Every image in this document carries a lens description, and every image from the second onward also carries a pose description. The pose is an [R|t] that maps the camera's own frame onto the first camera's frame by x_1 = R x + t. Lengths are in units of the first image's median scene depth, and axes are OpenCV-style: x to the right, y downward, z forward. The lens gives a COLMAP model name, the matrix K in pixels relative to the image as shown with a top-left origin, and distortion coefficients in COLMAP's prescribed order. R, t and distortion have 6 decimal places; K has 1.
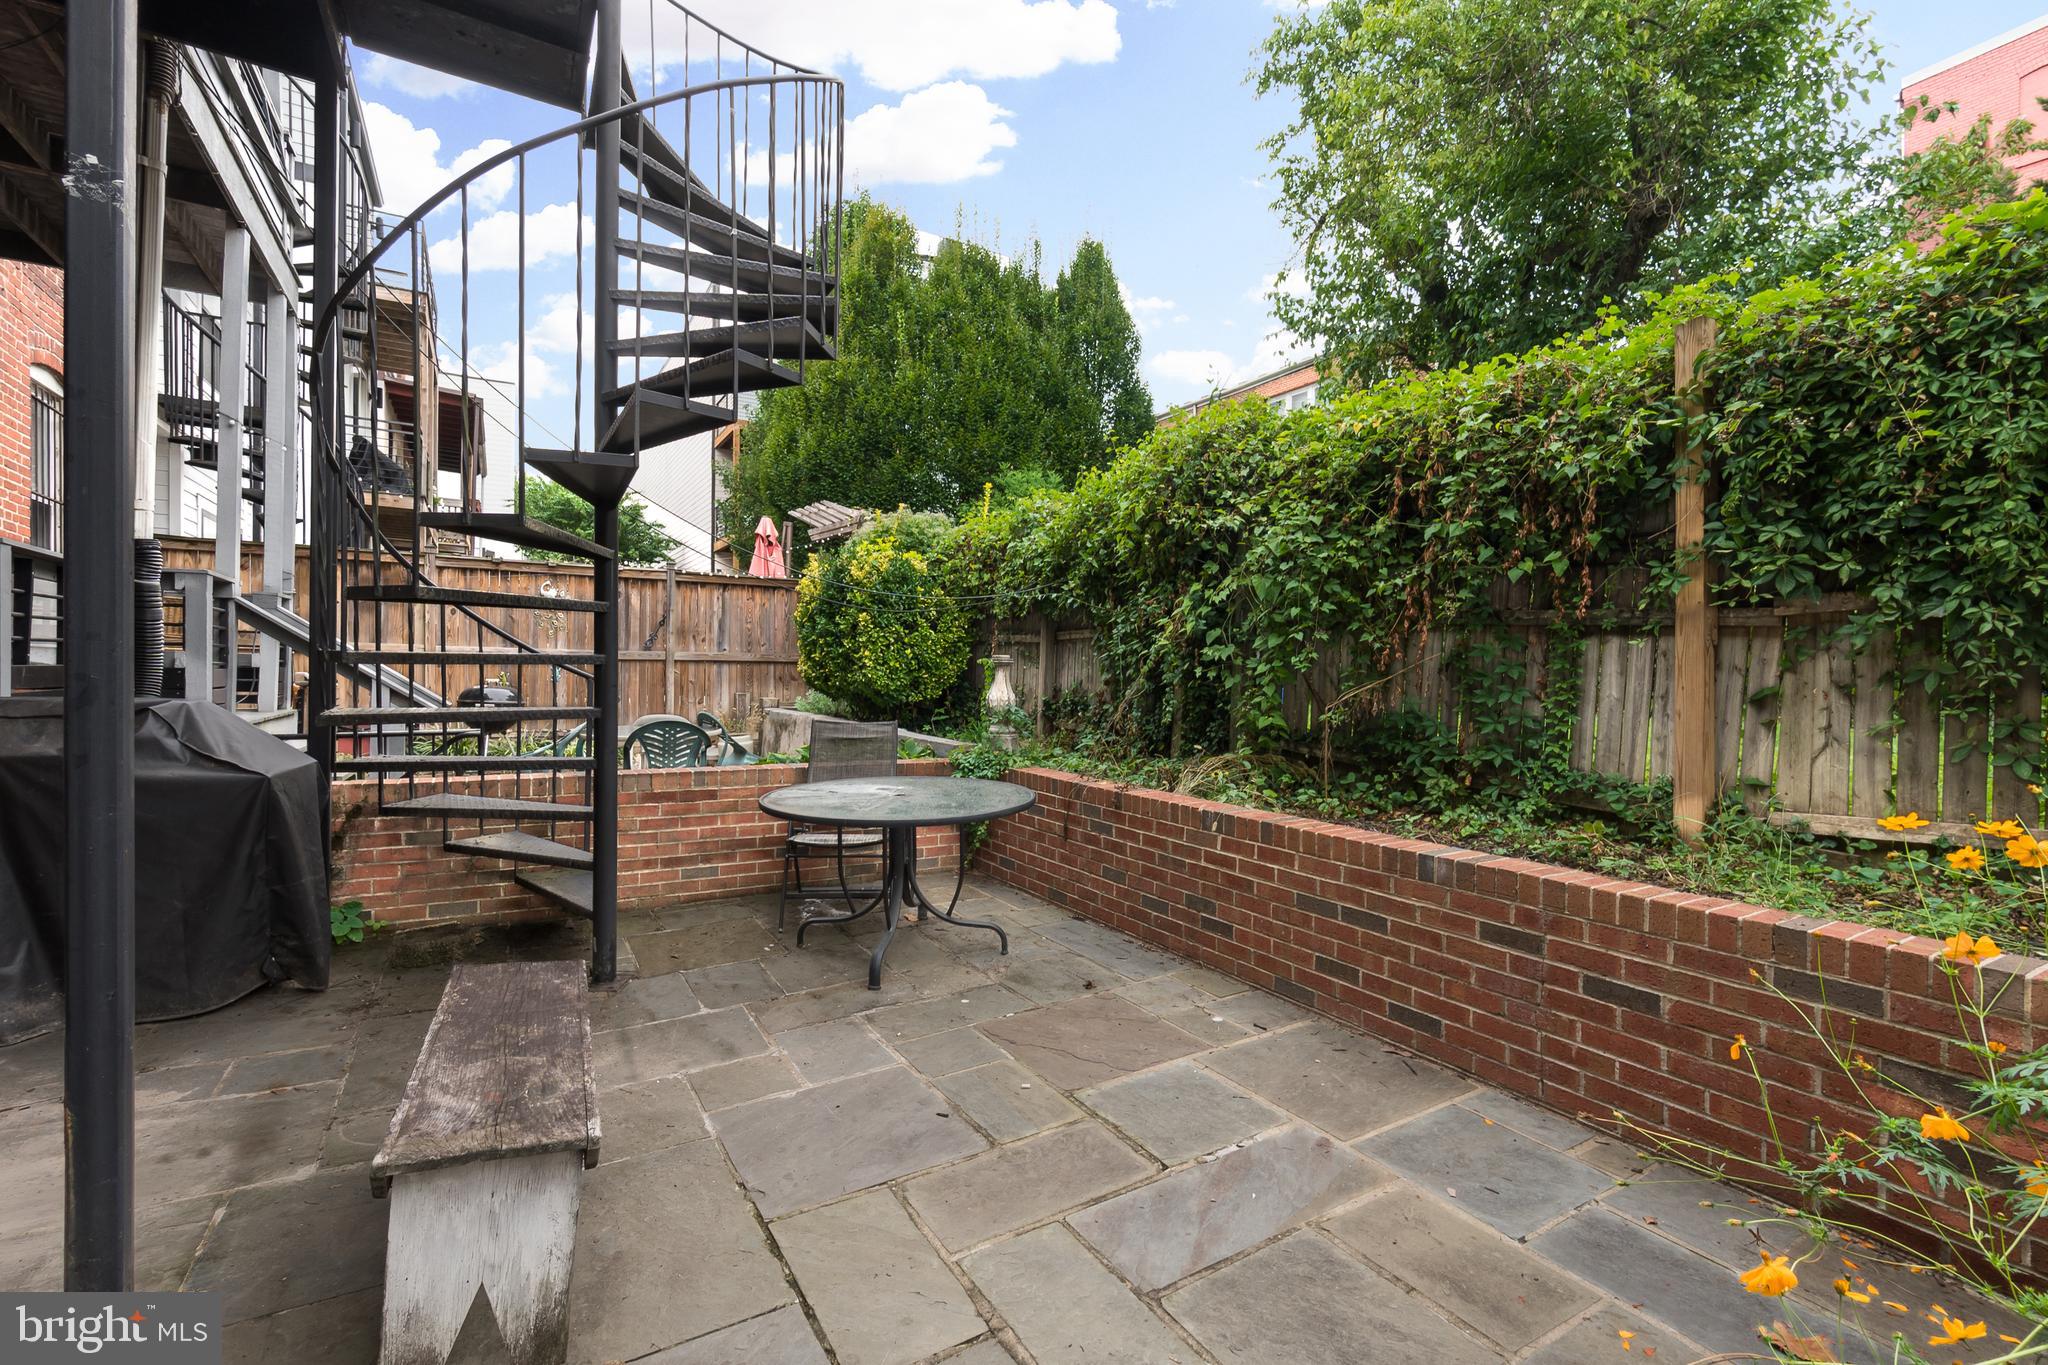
lens RADIAL K [[884.1, 0, 1029.9], [0, 884.1, 677.4], [0, 0, 1]] dist [-0.007970, 0.003612]
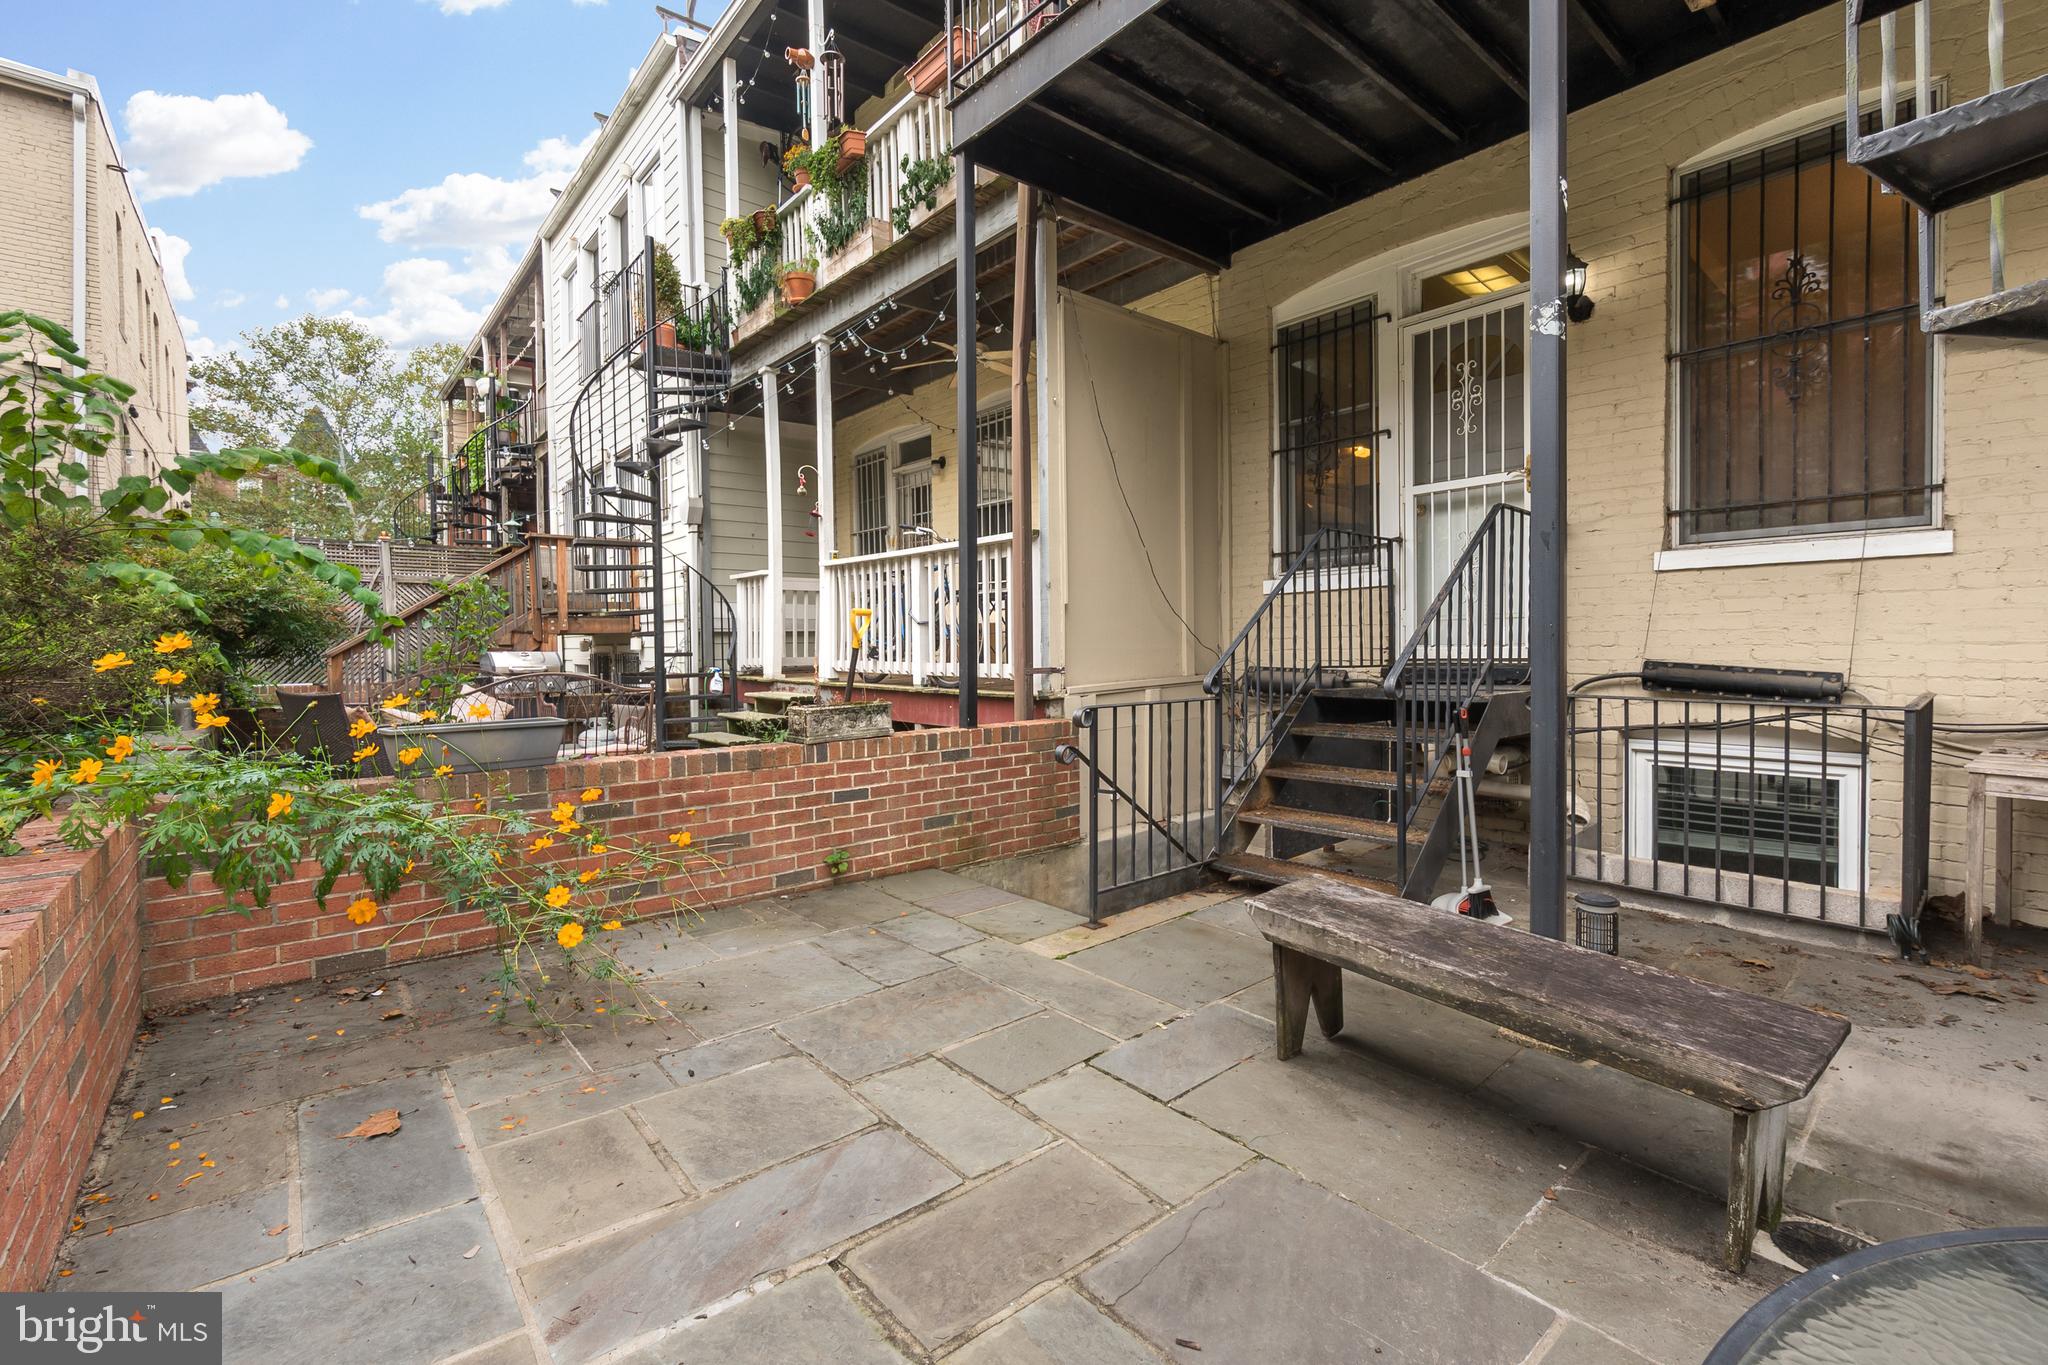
lens RADIAL K [[884.1, 0, 1022.5], [0, 884.1, 667.3], [0, 0, 1]] dist [-0.007970, 0.003612]
pose [[-0.987571, -0.006749, -0.157029, 0.130691], [-0.011133, 0.999572, 0.027059, 0.042483], [0.156780, 0.028471, -0.987223, 1.951249]]
